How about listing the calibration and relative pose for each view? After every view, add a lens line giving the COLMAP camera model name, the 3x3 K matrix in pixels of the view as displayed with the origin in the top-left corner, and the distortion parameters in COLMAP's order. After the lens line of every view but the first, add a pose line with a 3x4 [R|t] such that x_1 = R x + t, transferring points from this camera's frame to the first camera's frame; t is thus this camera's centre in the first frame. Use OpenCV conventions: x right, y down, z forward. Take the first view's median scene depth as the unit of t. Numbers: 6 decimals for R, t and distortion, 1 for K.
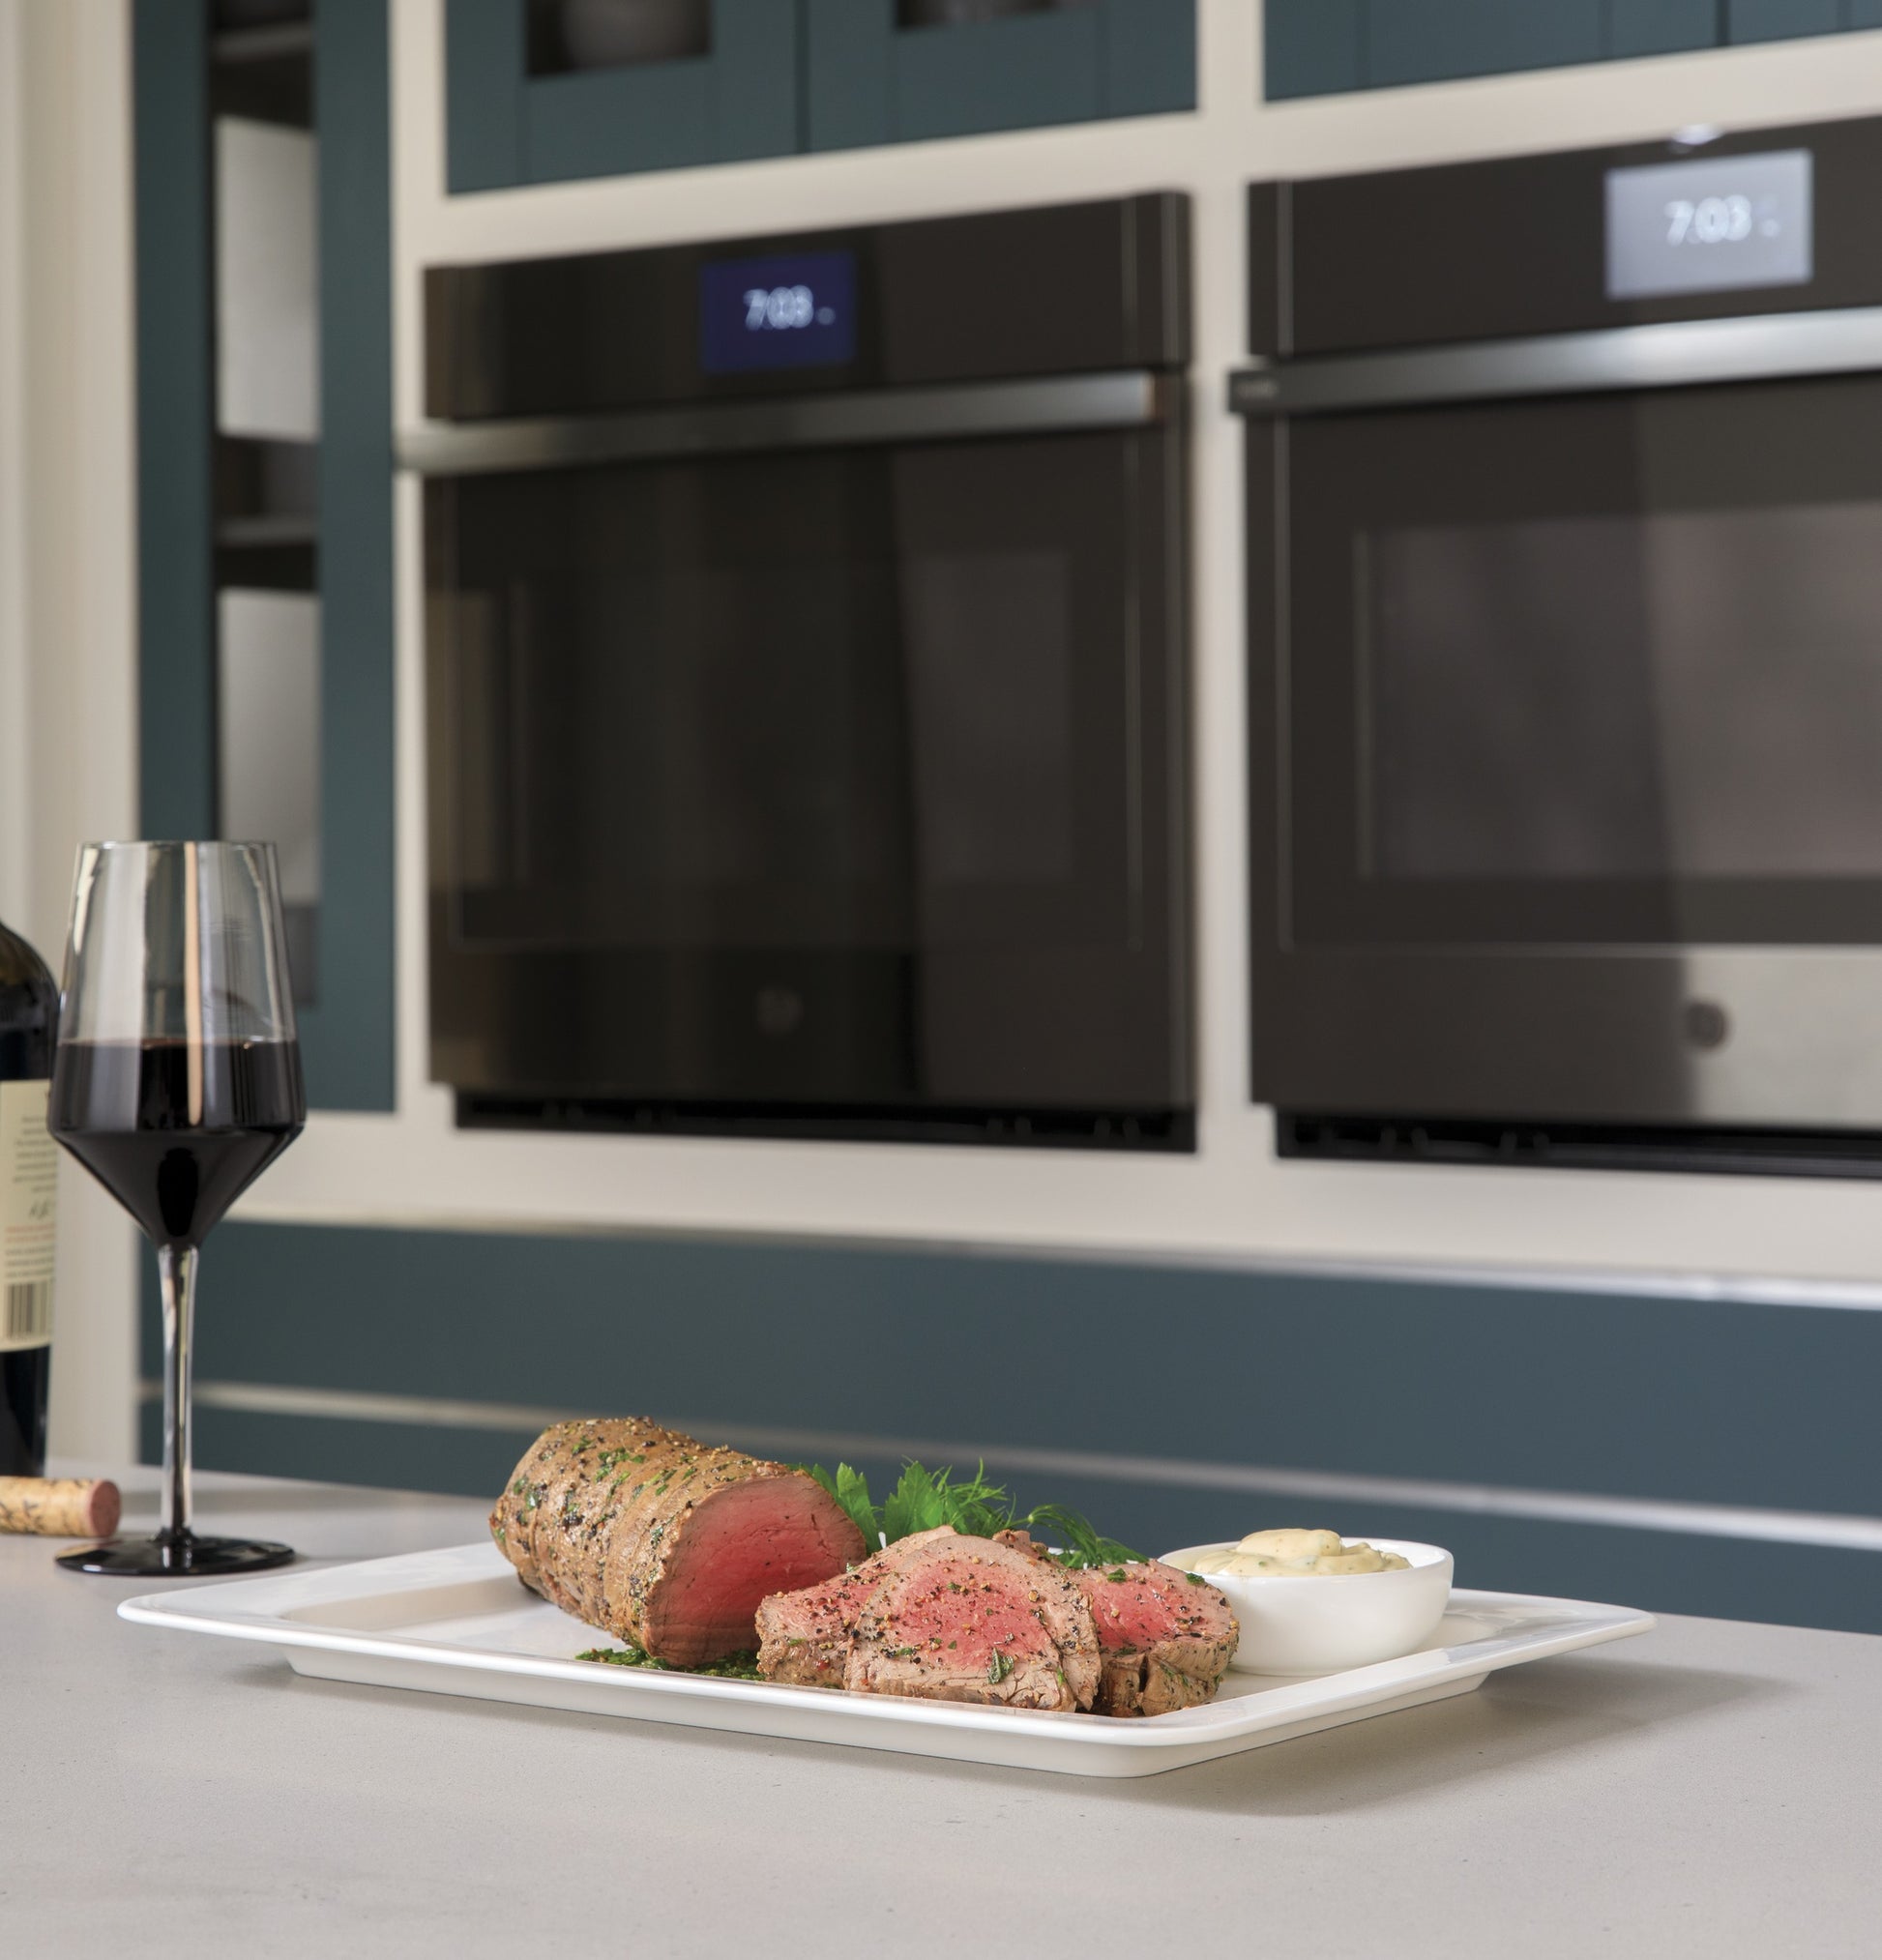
lens RADIAL K [[4613.5, 0, 941.0], [0, 4613.5, 980.0], [0, 0, 1]] dist [0.011535, 1.301085]
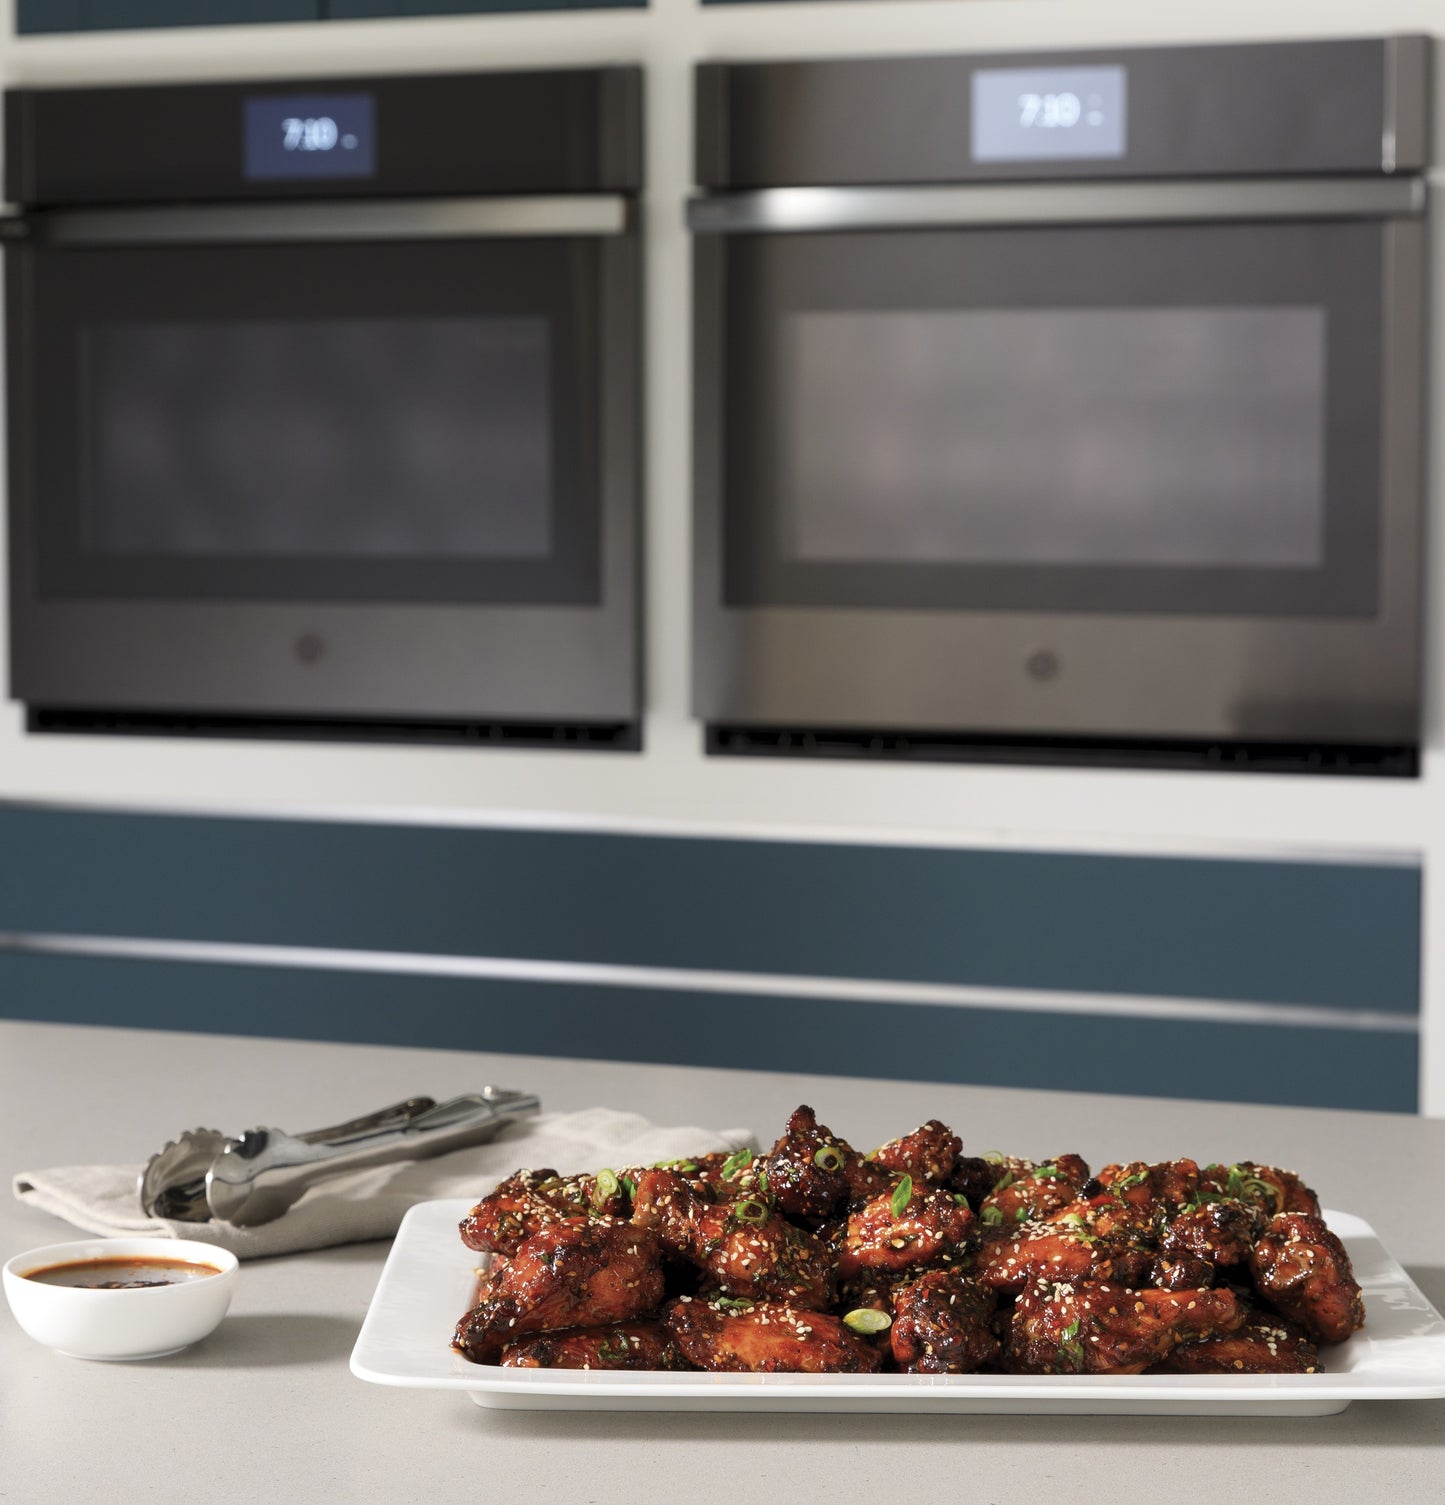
lens RADIAL K [[2853.3, 0, 724.5], [0, 2853.3, 792.0], [0, 0, 1]] dist [0.455115, -2.554292]
pose [[0.949097, -0.009221, 0.314849, -0.204280], [-0.009488, 0.998281, 0.057838, -0.002525], [-0.314841, -0.057881, 0.947378, 0.144987]]
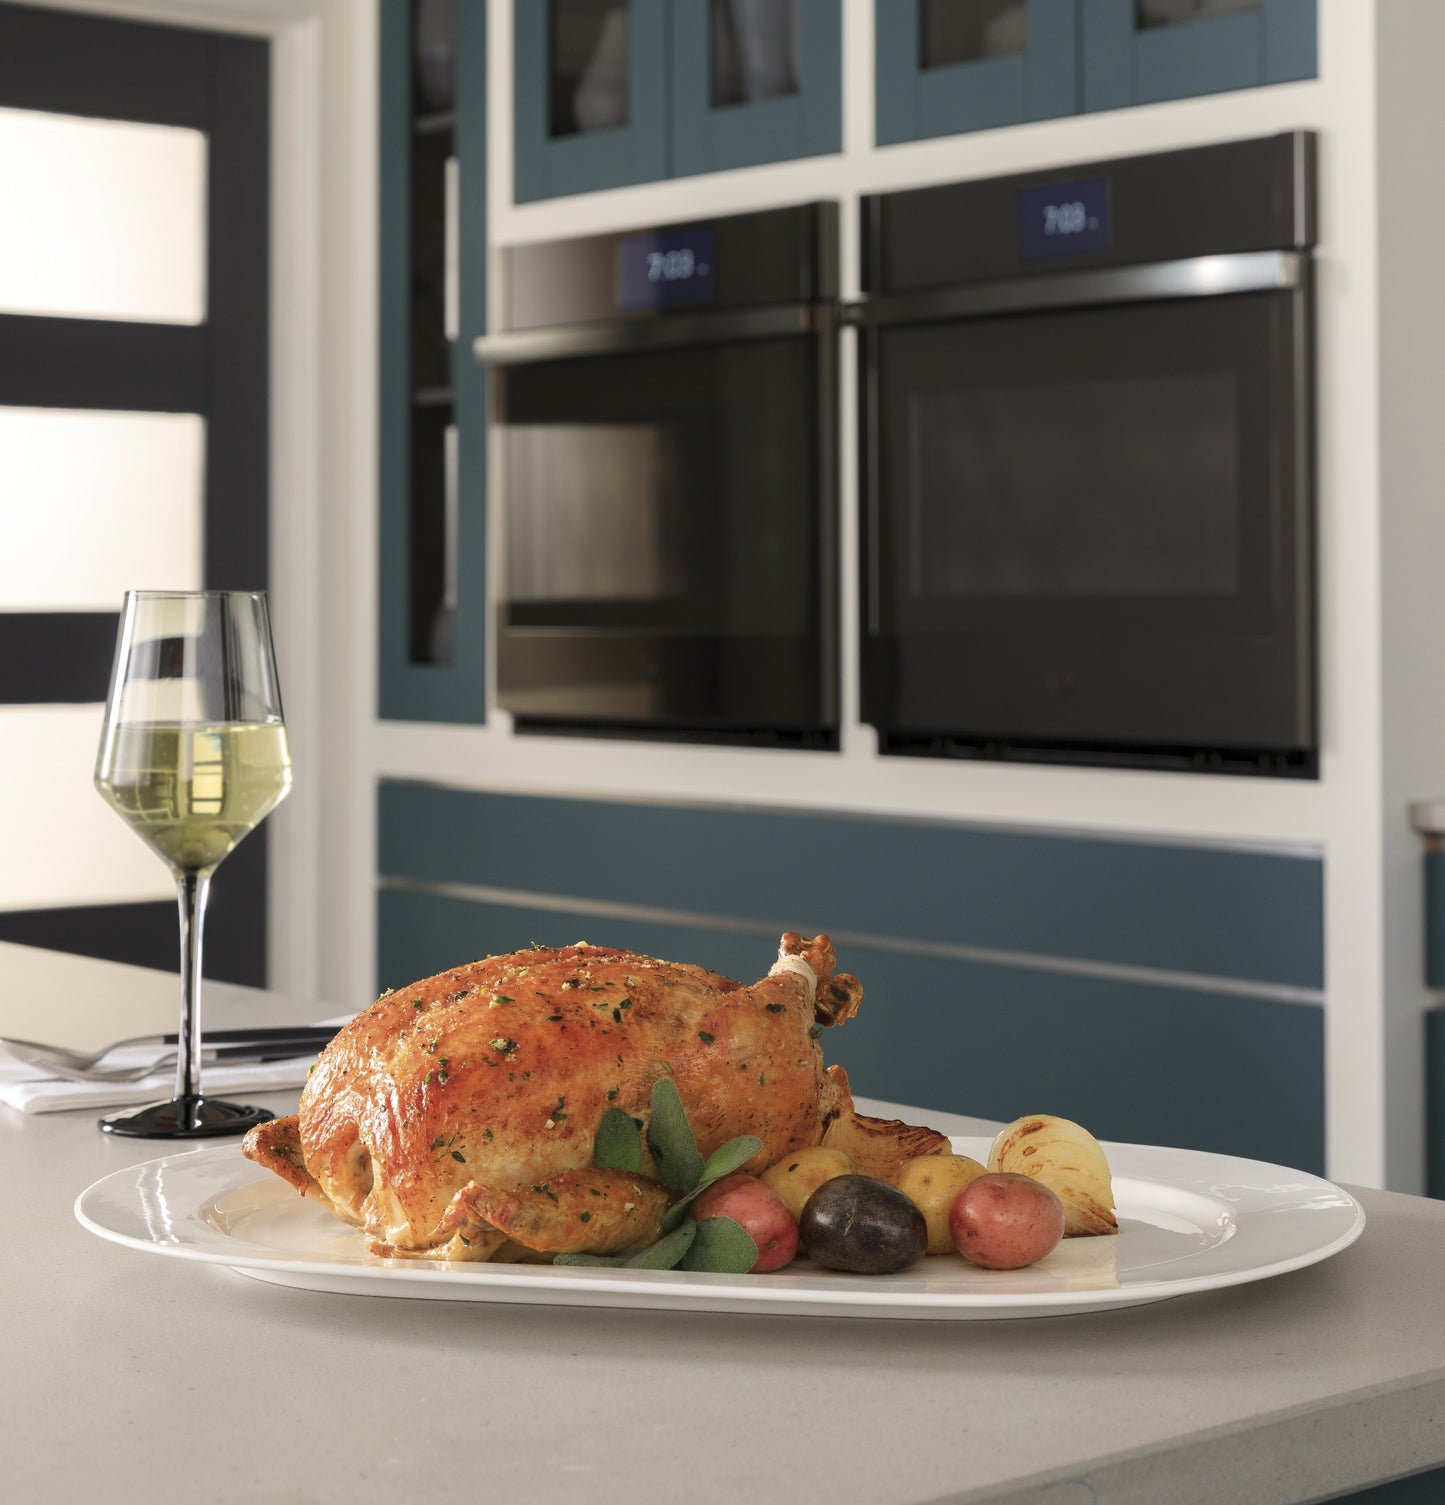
lens RADIAL K [[3542.2, 0, 722.5], [0, 3542.2, 752.5], [0, 0, 1]] dist [0.011535, 1.301085]
pose [[0.951155, 0.016754, -0.308260, 0.428163], [-0.009611, 0.999649, 0.024675, 0.004594], [0.308565, -0.020507, 0.950982, -0.288060]]
